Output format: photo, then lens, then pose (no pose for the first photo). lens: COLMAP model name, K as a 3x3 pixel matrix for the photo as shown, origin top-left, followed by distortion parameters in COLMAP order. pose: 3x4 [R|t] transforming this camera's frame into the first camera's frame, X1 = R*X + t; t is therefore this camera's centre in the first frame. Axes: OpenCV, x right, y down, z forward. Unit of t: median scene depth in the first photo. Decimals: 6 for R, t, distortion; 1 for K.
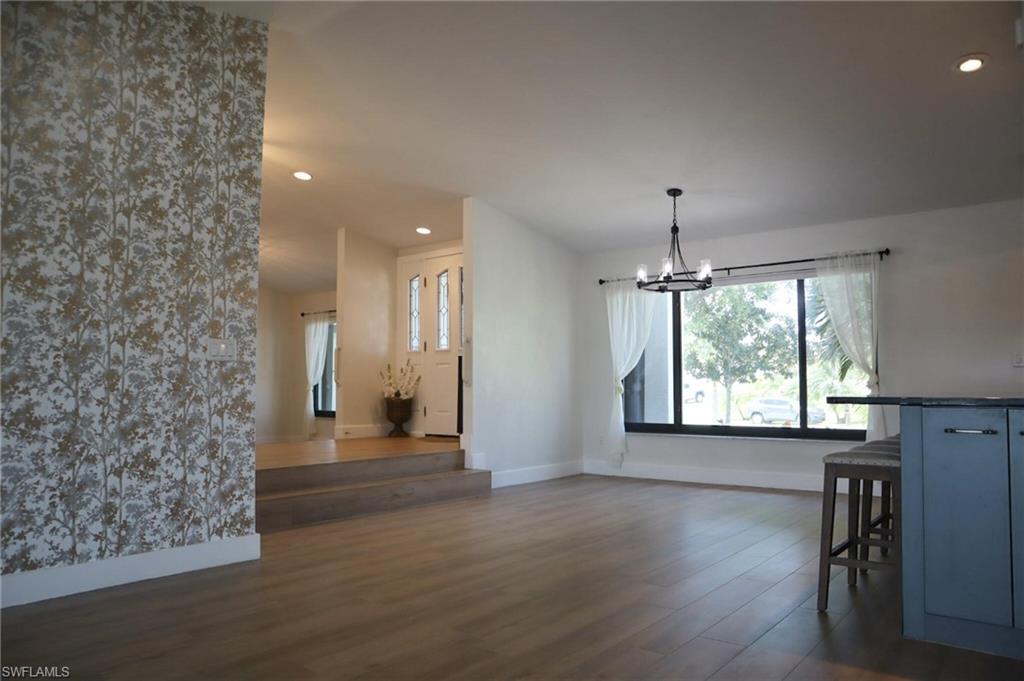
lens RADIAL K [[702.3, 0, 510.7], [0, 702.3, 349.7], [0, 0, 1]] dist [-0.129982, 0.076823]
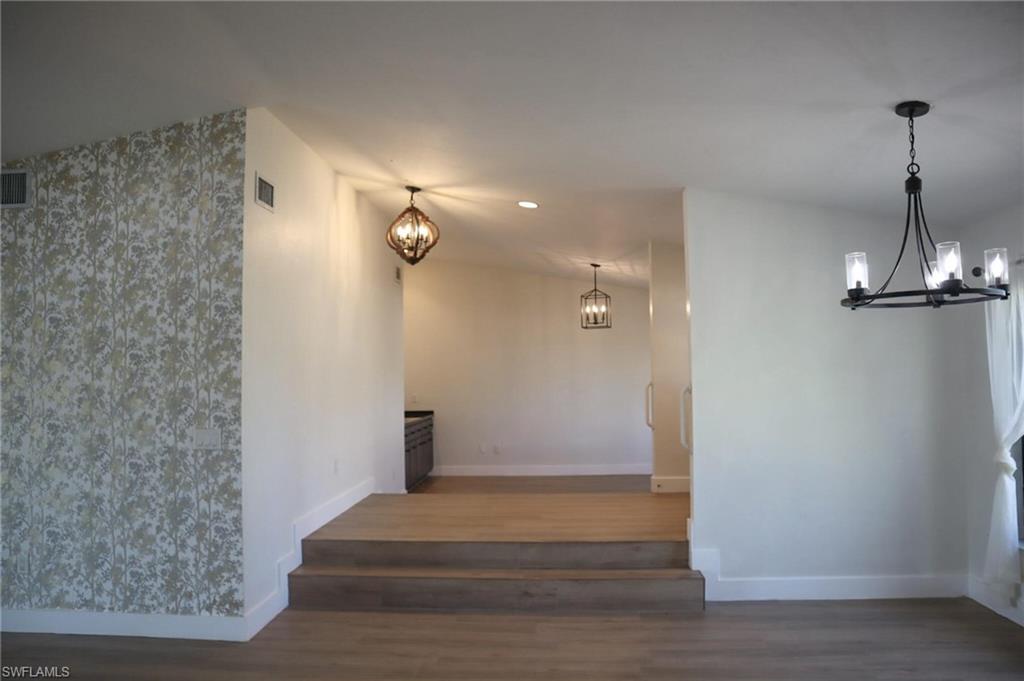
lens RADIAL K [[702.3, 0, 510.7], [0, 702.3, 349.7], [0, 0, 1]] dist [-0.129982, 0.076823]
pose [[0.584627, -0.030827, -0.810716, 0.724211], [0.053517, 0.998567, 0.000622, -0.114602], [0.809535, -0.043750, 0.585439, 0.770728]]
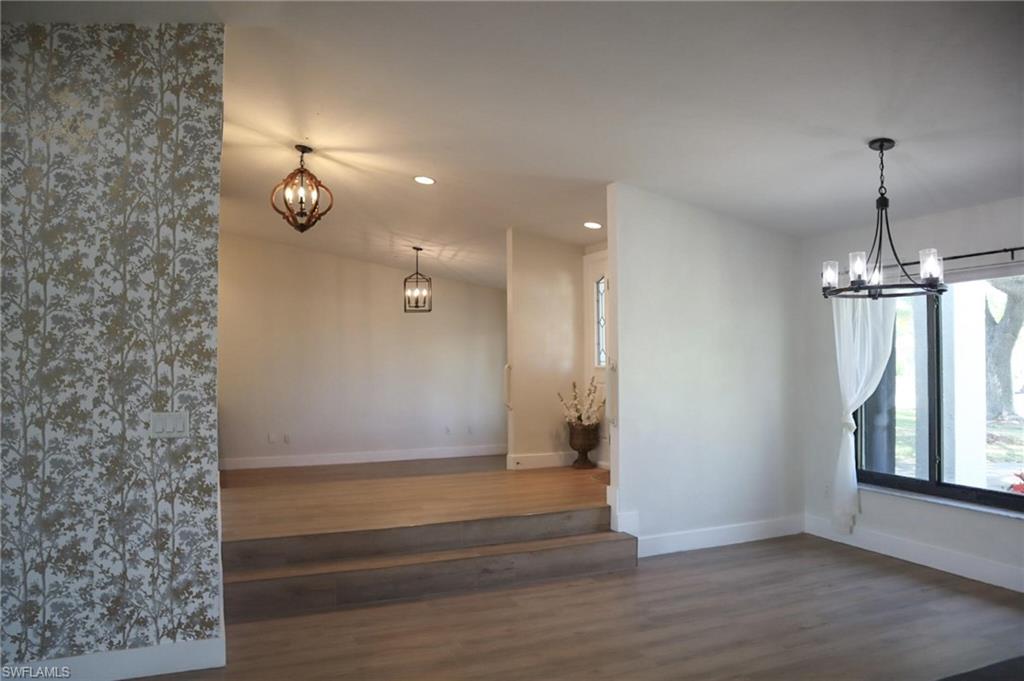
lens RADIAL K [[702.3, 0, 510.7], [0, 702.3, 349.7], [0, 0, 1]] dist [-0.129982, 0.076823]
pose [[0.884699, -0.010782, -0.466038, 0.355624], [0.028887, 0.999079, 0.031724, -0.108524], [0.465267, -0.041529, 0.884196, 0.454110]]
